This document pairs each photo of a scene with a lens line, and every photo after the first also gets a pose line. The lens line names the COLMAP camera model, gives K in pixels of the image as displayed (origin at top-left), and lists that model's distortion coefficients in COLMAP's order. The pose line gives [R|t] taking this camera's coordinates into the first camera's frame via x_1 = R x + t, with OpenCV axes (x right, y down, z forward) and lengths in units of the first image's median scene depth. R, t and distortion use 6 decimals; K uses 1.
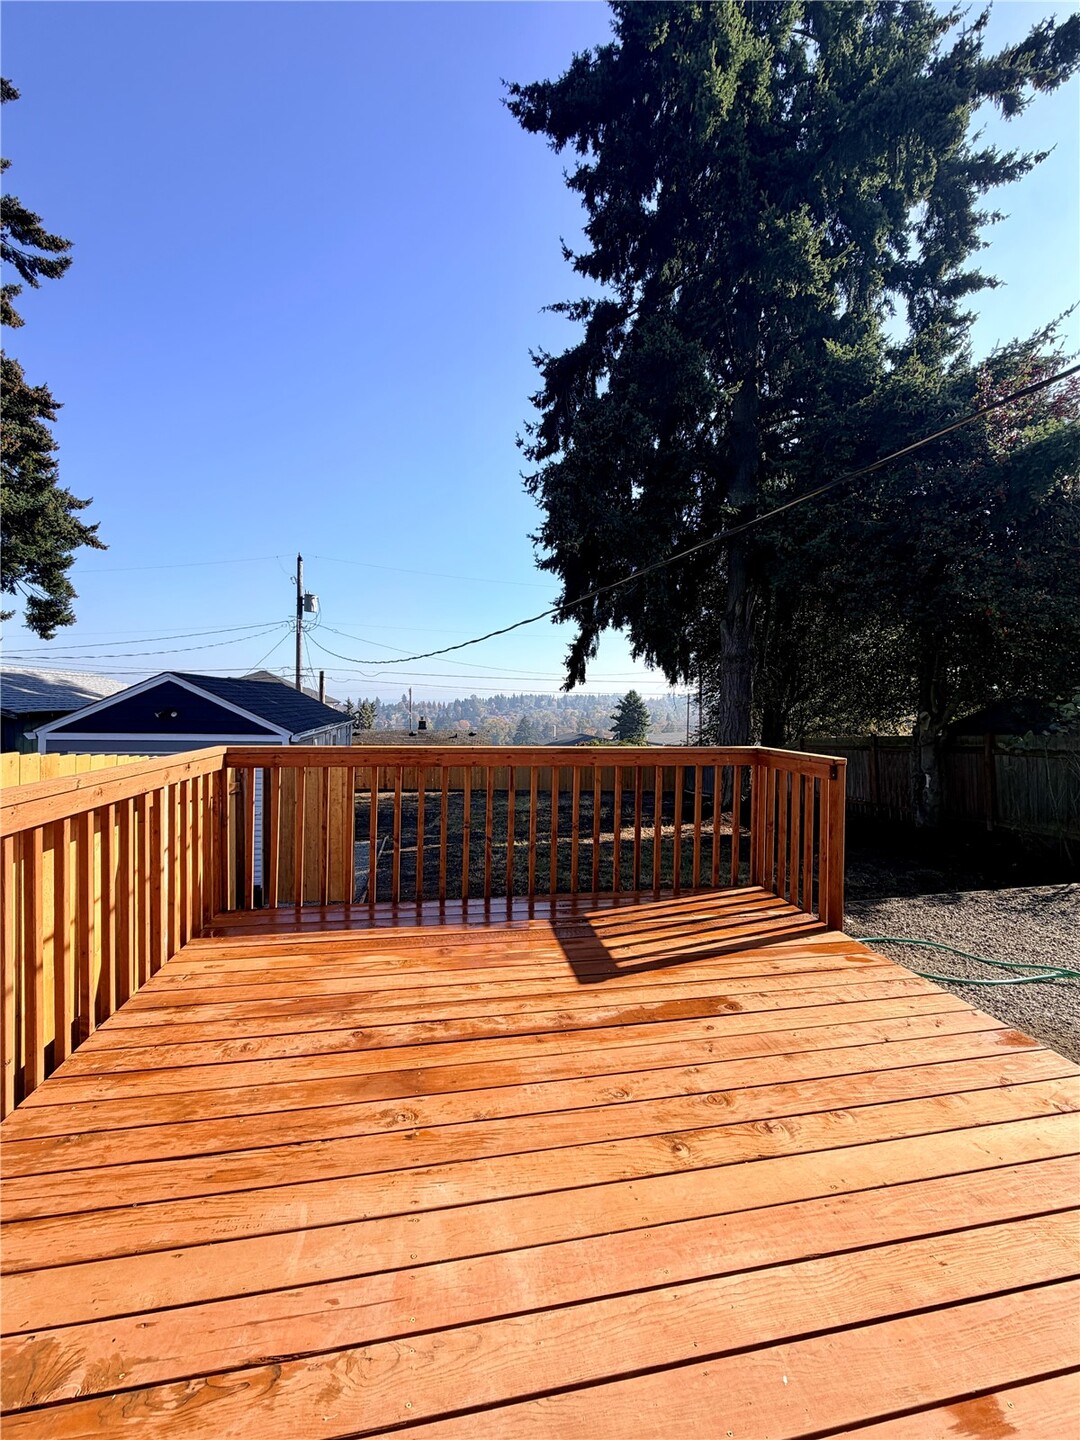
lens RADIAL K [[572.3, 0, 542.0], [0, 572.3, 713.7], [0, 0, 1]] dist [-0.000088, -0.000265]
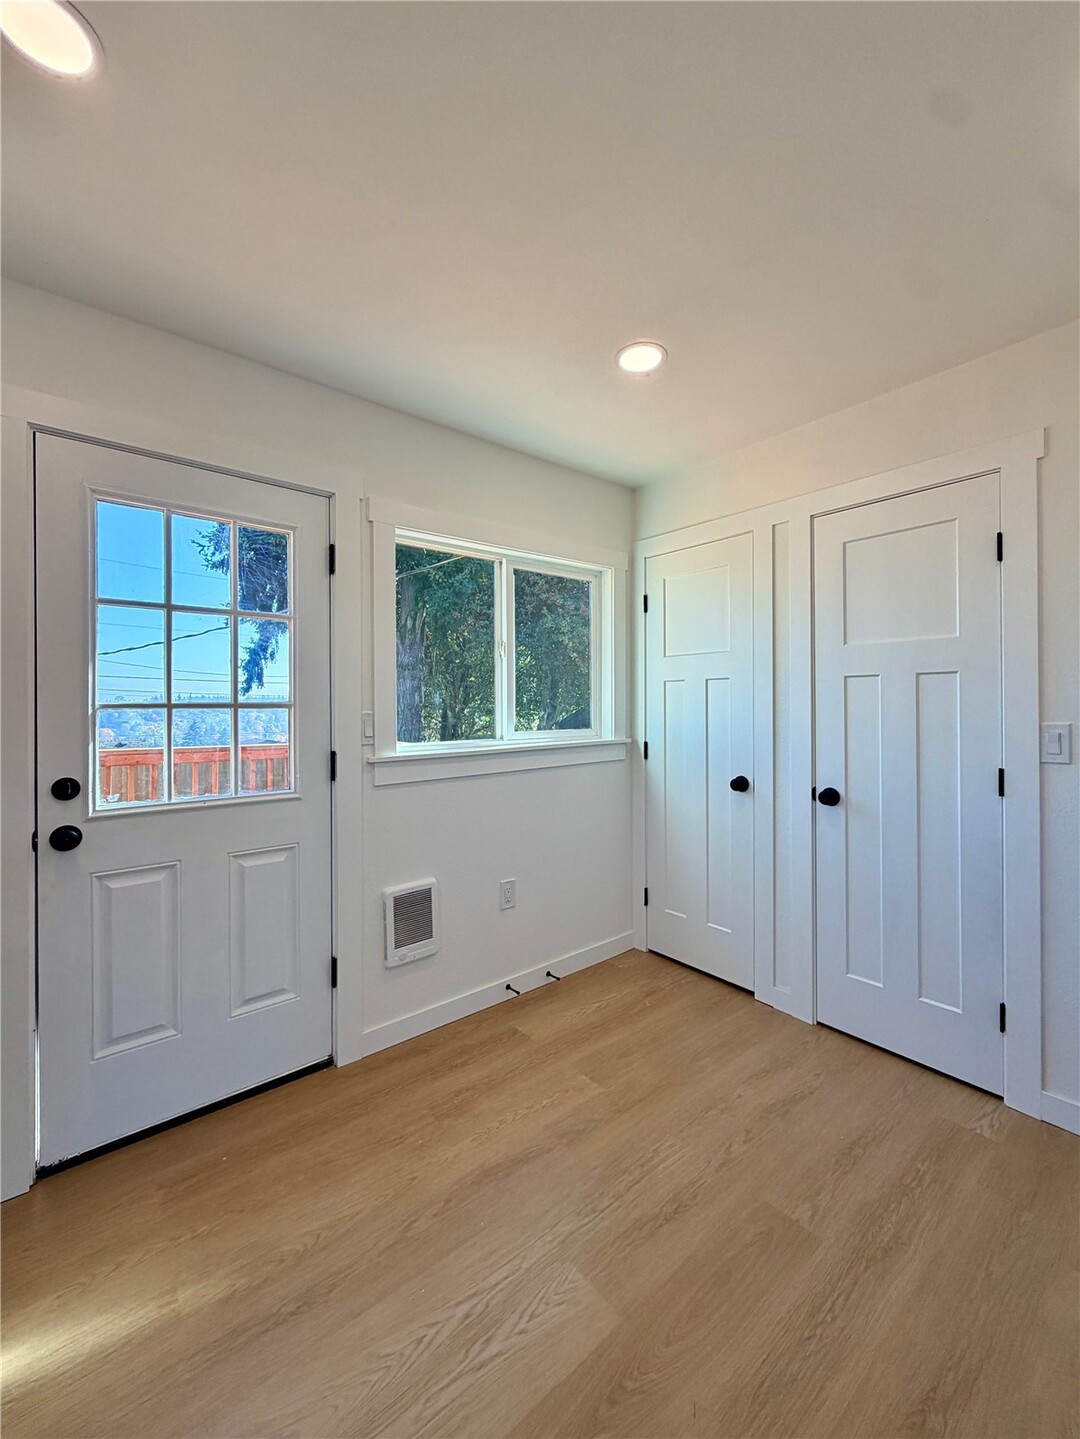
lens RADIAL K [[589.9, 0, 542.1], [0, 589.9, 705.9], [0, 0, 1]] dist [-0.002319, -0.000325]
pose [[0.876596, -0.011108, 0.481098, 0.007753], [0.018616, 0.999768, -0.010838, -0.001137], [-0.480866, 0.018457, 0.876600, -0.128753]]
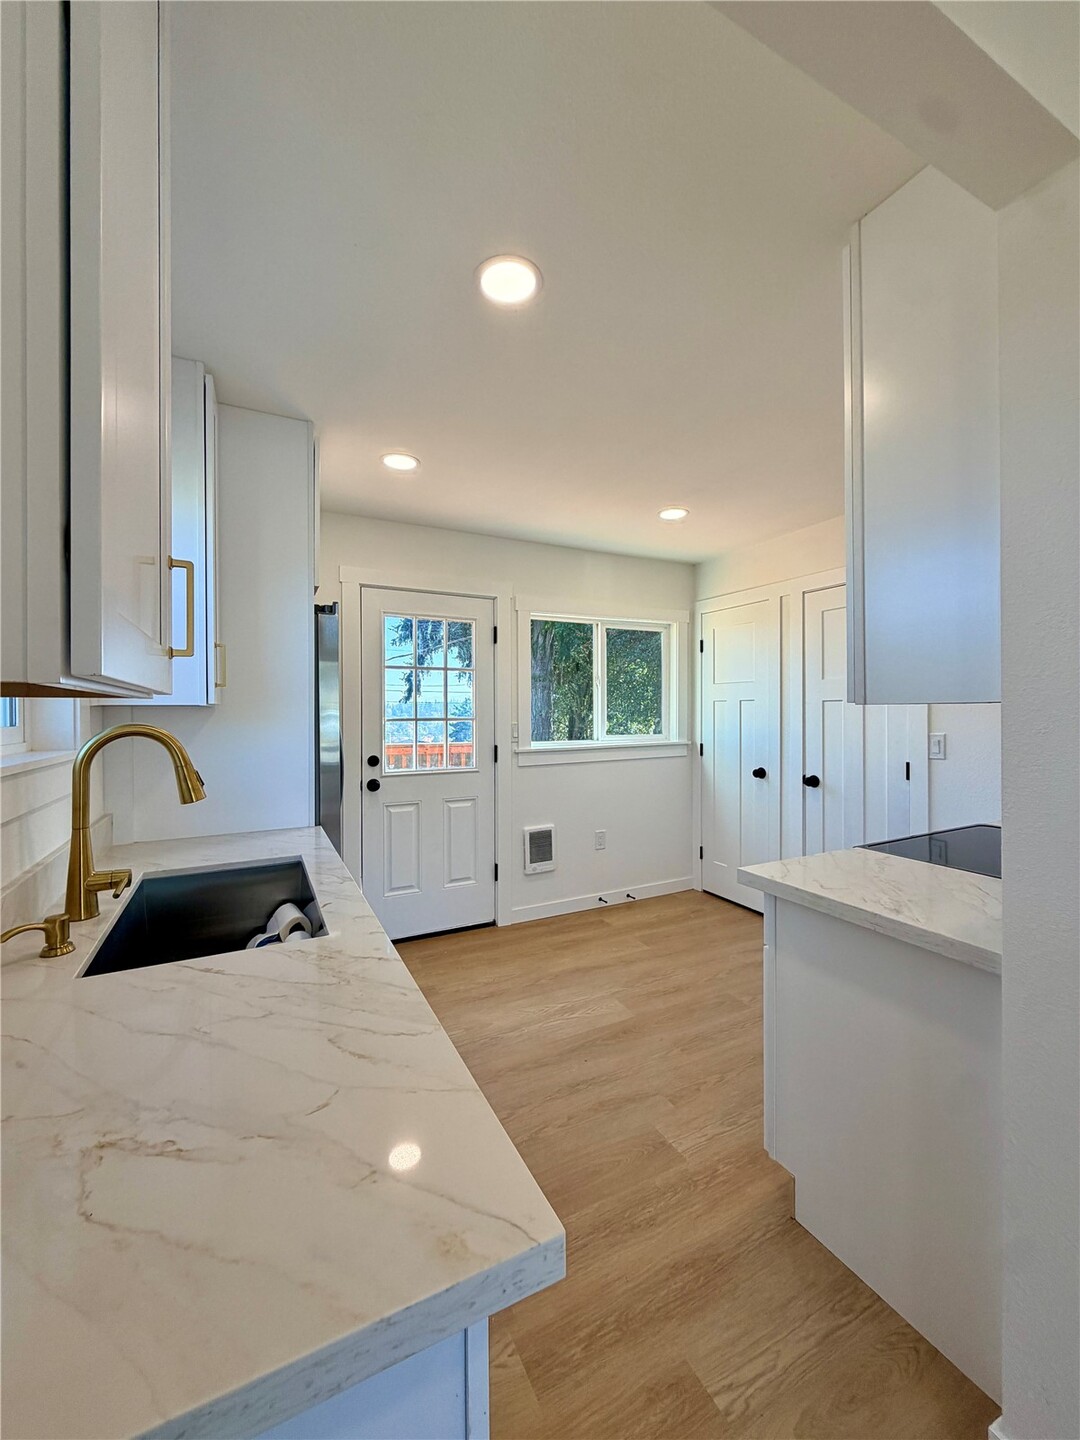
lens RADIAL K [[572.3, 0, 542.0], [0, 572.3, 713.7], [0, 0, 1]] dist [-0.000088, -0.000265]
pose [[0.960300, -0.011183, 0.278744, -0.015427], [0.014174, 0.999862, -0.008717, -0.003487], [-0.278608, 0.012321, 0.960326, -0.212504]]
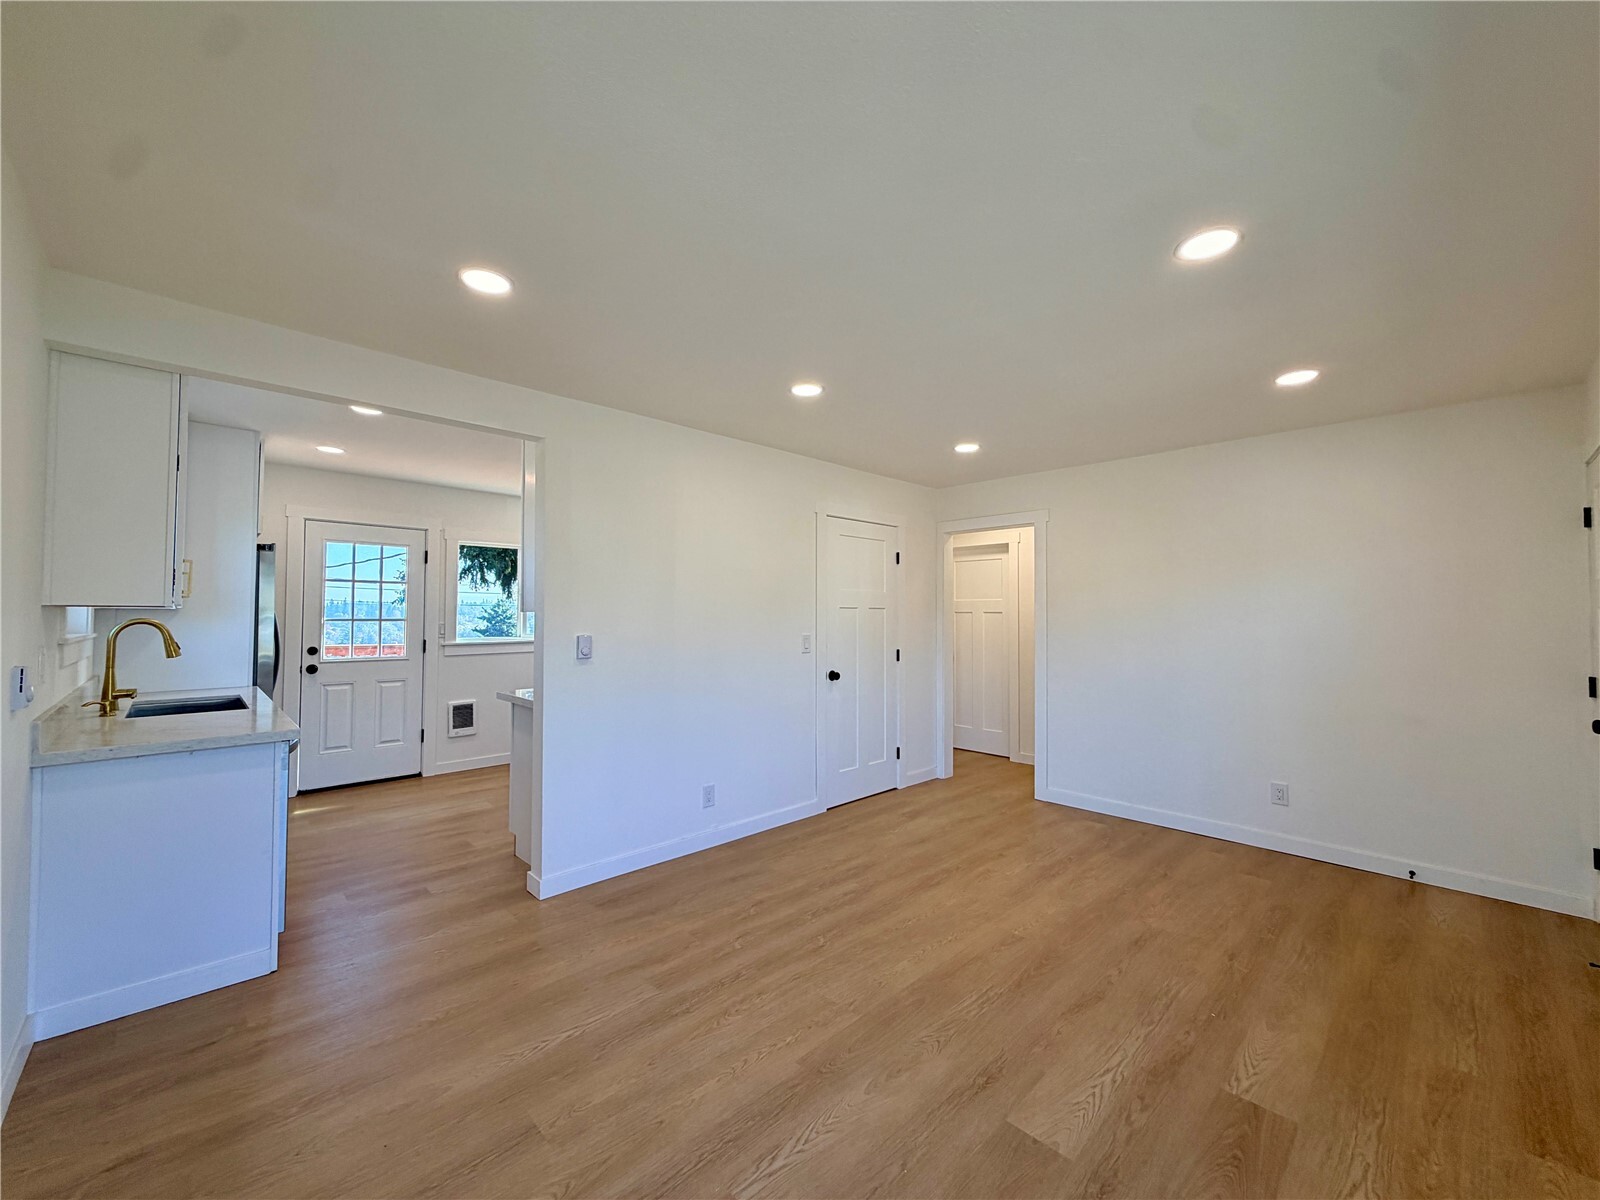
lens RADIAL K [[635.9, 0, 793.7], [0, 635.9, 598.6], [0, 0, 1]] dist [-0.000088, -0.000265]
pose [[0.836965, 0.011477, 0.547135, 0.009668], [0.010694, 0.999246, -0.037319, -0.000234], [-0.547151, 0.037085, 0.836212, -0.379936]]
